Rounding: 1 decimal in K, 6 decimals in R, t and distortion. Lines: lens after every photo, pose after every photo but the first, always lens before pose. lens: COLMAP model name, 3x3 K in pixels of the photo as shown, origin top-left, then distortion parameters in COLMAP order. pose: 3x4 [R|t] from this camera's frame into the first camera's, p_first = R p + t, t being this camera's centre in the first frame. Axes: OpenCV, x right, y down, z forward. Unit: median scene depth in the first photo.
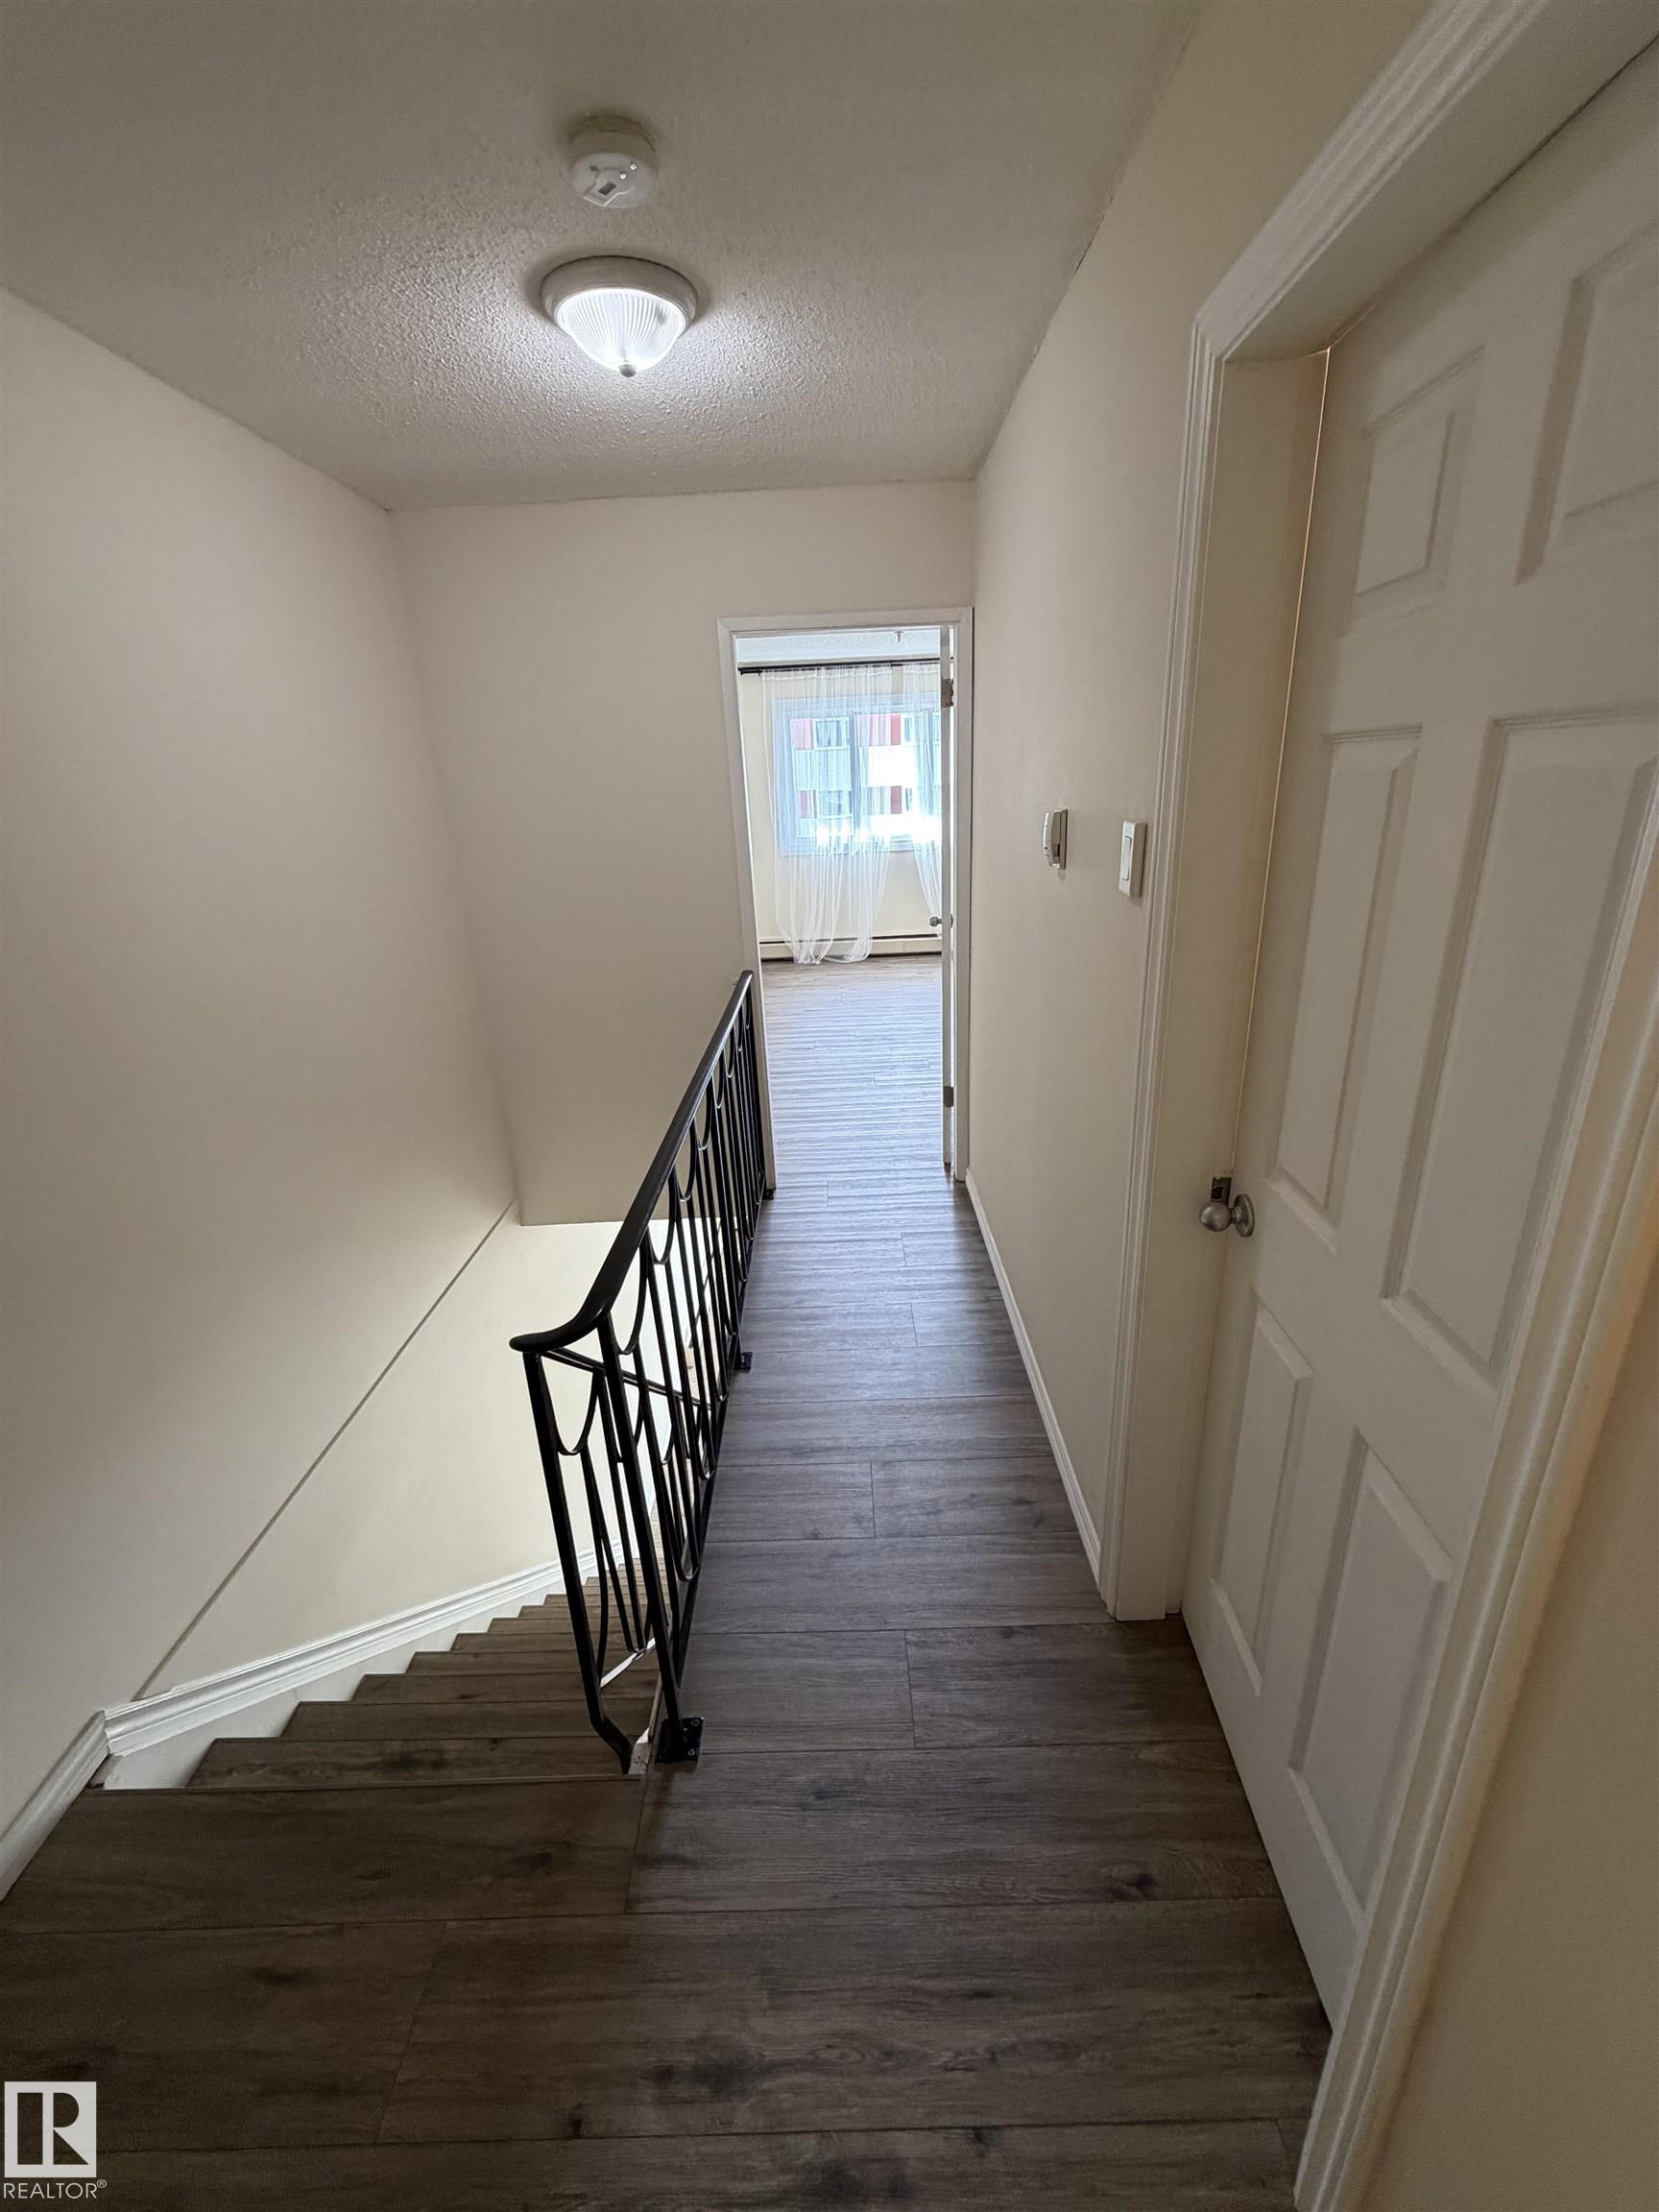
lens RADIAL K [[884.2, 0, 831.0], [0, 884.2, 1113.2], [0, 0, 1]] dist [0.004381, 0.000928]
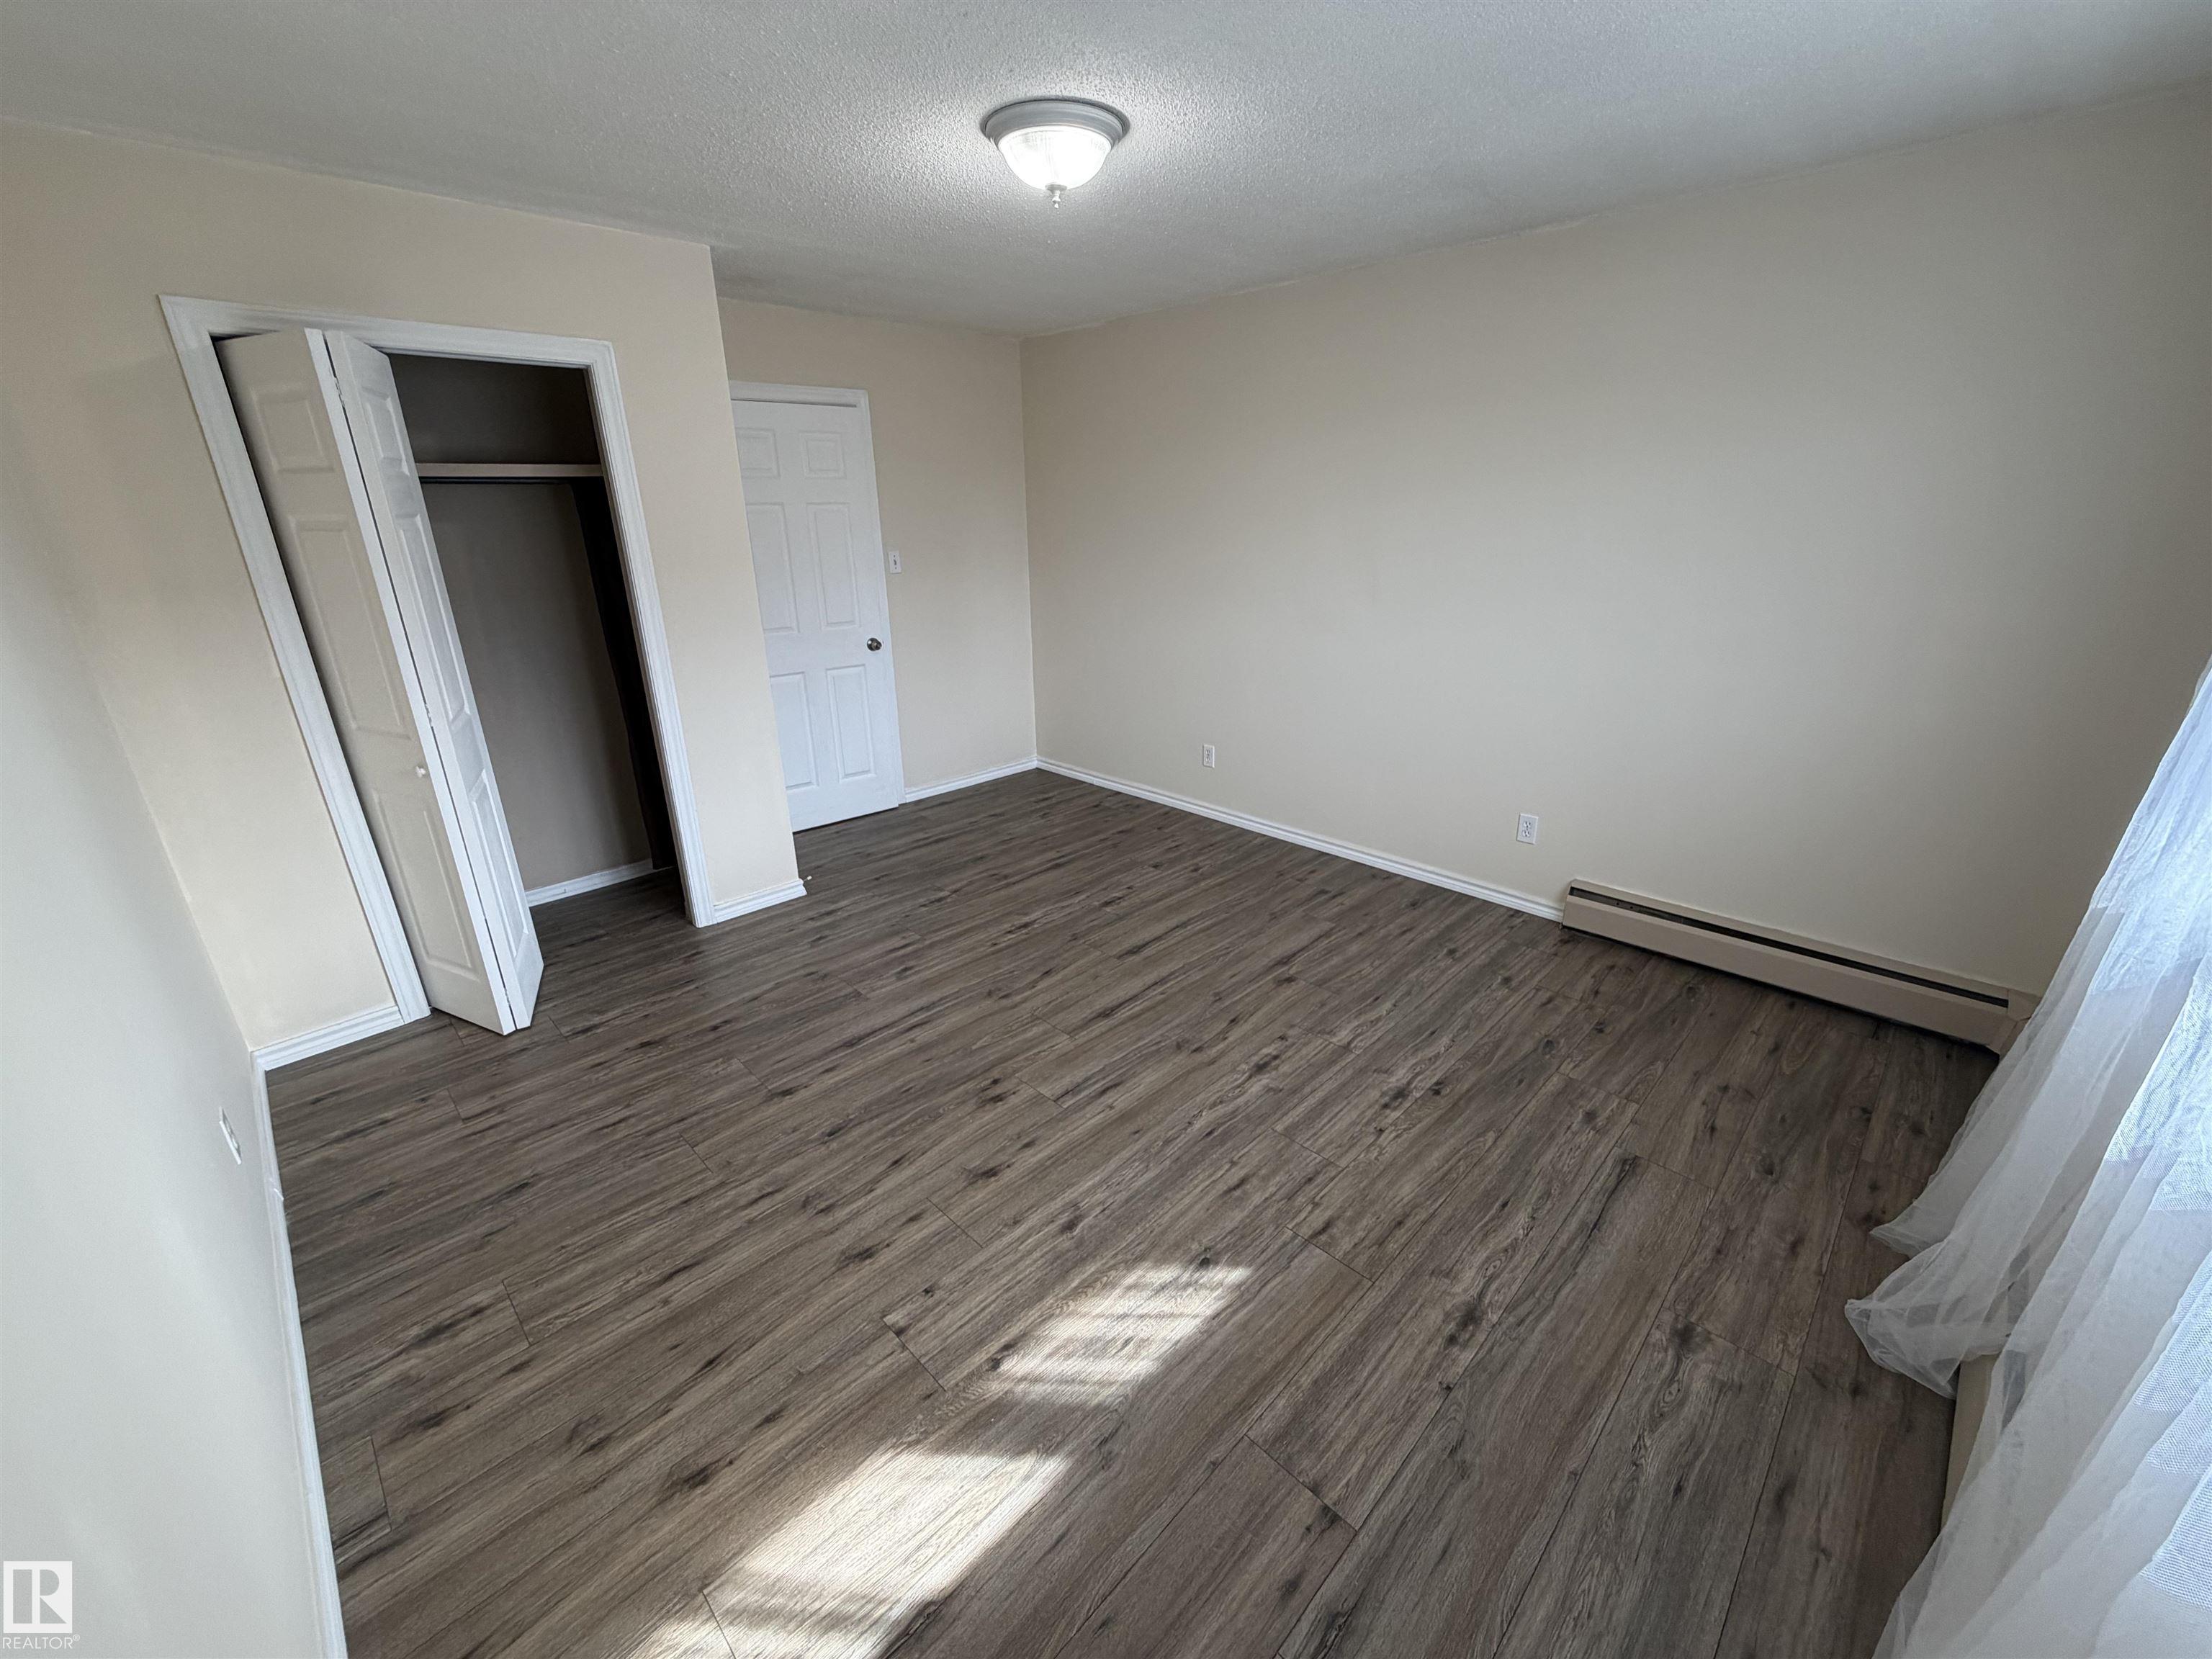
lens RADIAL K [[884.2, 0, 1095.9], [0, 884.2, 820.7], [0, 0, 1]] dist [0.004381, 0.000928]
pose [[0.703456, -0.191733, 0.684389, -1.501253], [0.225423, 0.973398, 0.040995, -0.014784], [-0.674043, 0.125439, 0.727963, 0.168489]]
